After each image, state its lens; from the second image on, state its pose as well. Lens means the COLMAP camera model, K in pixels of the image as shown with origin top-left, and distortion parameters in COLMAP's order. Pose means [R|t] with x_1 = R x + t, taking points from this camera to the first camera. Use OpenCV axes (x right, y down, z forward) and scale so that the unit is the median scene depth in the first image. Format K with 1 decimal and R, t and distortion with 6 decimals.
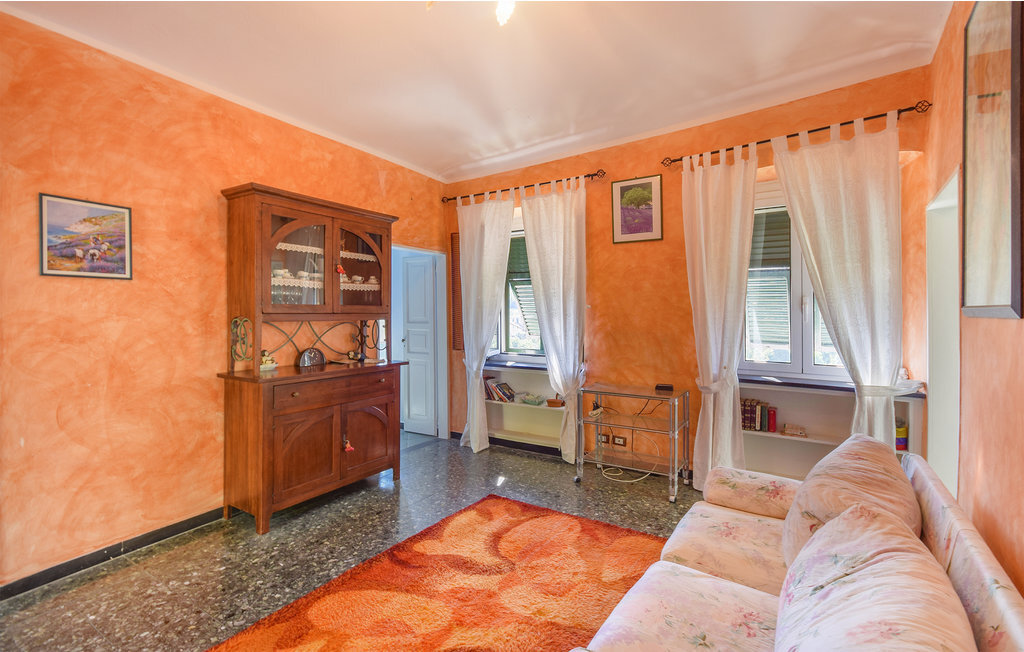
lens RADIAL K [[455.6, 0, 512.0], [0, 455.6, 326.0], [0, 0, 1]] dist [0.026725, 0.000182]
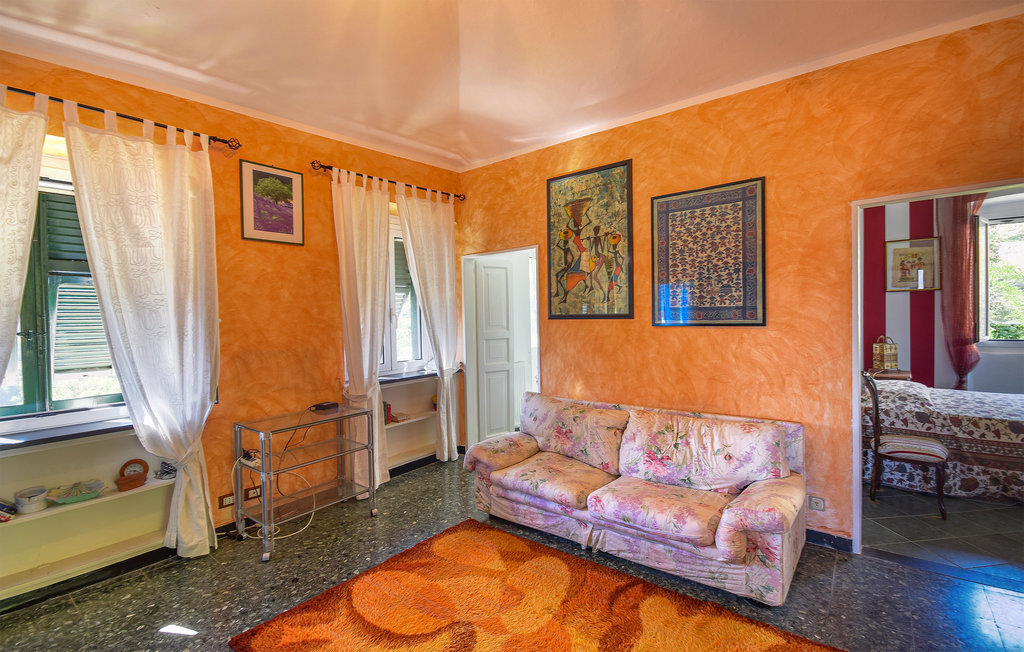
lens RADIAL K [[459.1, 0, 506.3], [0, 459.1, 317.9], [0, 0, 1]] dist [-0.011065, 0.000514]
pose [[0.095635, -0.013972, 0.995318, -0.528204], [0.050883, 0.998663, 0.009130, -0.032350], [-0.994115, 0.049772, 0.096219, 0.509620]]
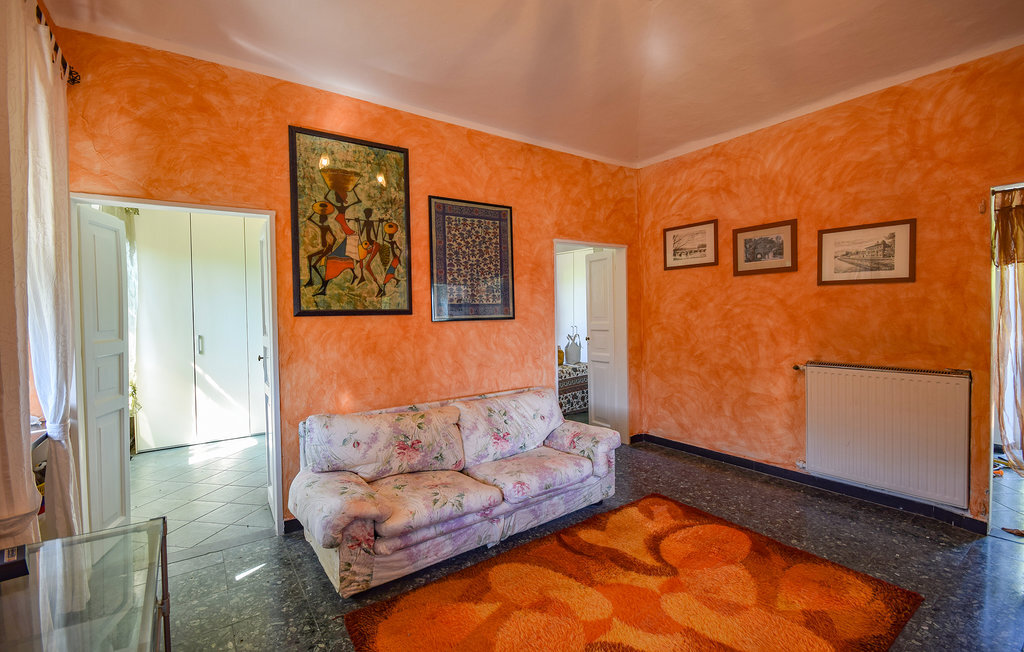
lens RADIAL K [[459.1, 0, 506.3], [0, 459.1, 317.9], [0, 0, 1]] dist [-0.011065, 0.000514]
pose [[-0.933916, 0.009505, 0.357366, -0.092543], [0.025338, 0.998892, 0.039649, -0.033352], [-0.356593, 0.046084, -0.933122, 1.087390]]
